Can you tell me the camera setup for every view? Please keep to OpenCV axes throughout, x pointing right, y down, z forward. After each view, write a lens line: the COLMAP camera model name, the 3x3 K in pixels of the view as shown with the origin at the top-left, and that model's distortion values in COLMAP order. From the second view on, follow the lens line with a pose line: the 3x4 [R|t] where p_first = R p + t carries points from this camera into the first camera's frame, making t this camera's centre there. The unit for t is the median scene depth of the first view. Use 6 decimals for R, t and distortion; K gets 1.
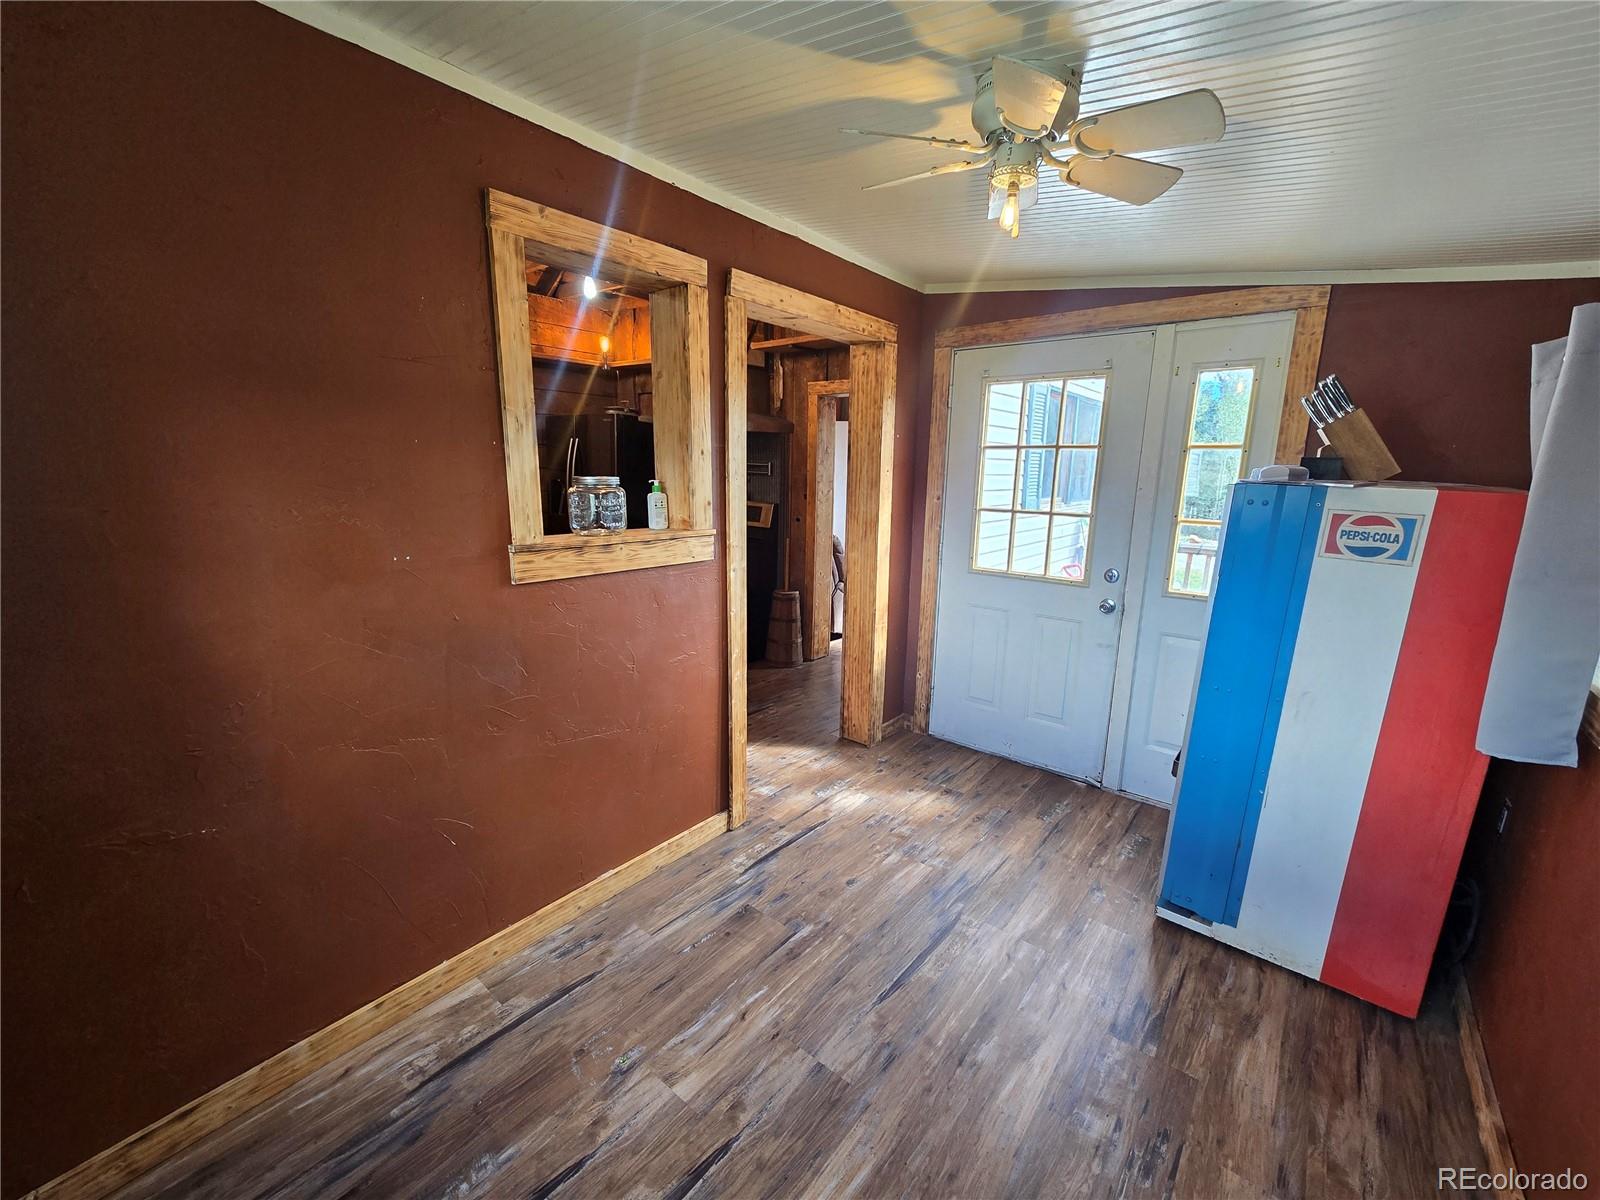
lens RADIAL K [[647.9, 0, 806.6], [0, 647.9, 611.4], [0, 0, 1]] dist [-0.011329, 0.004920]
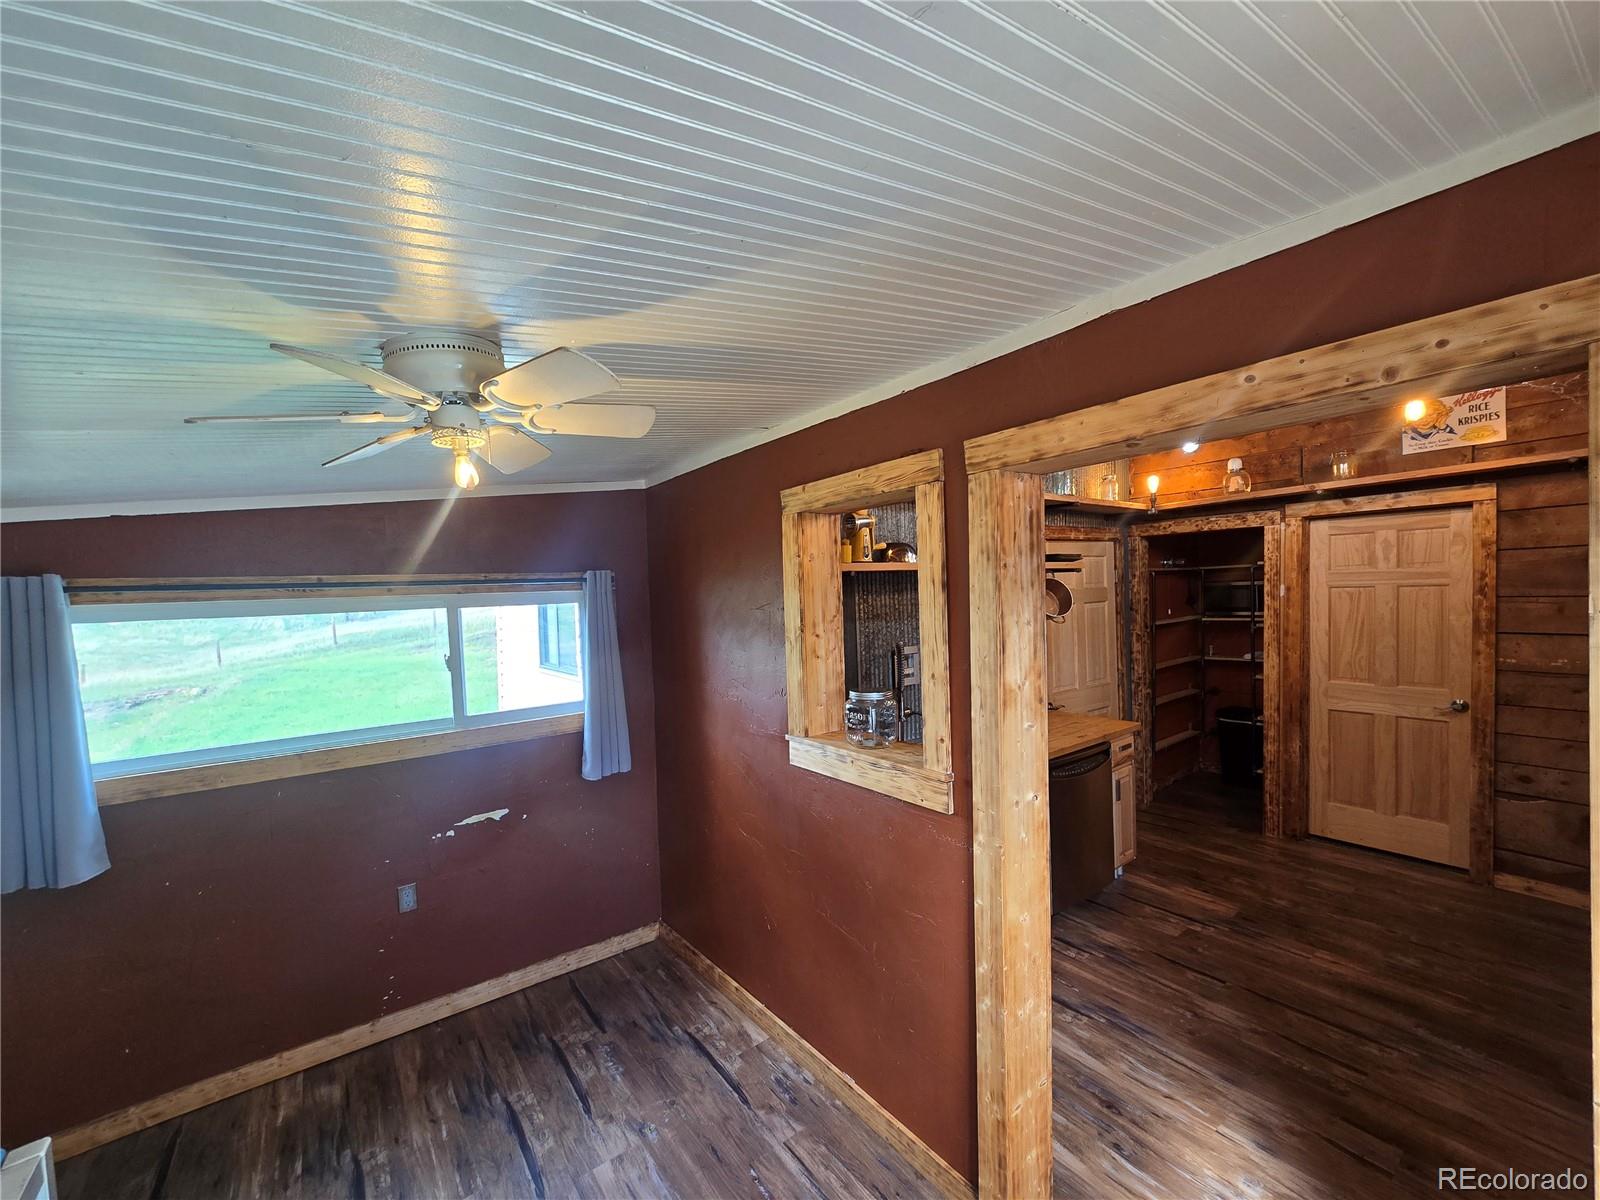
lens RADIAL K [[647.9, 0, 806.7], [0, 647.9, 609.2], [0, 0, 1]] dist [-0.011329, 0.004920]
pose [[-0.237189, 0.011616, -0.971394, 0.820029], [-0.178755, 0.982333, 0.055394, -0.429610], [0.954876, 0.186781, -0.230922, 1.278042]]
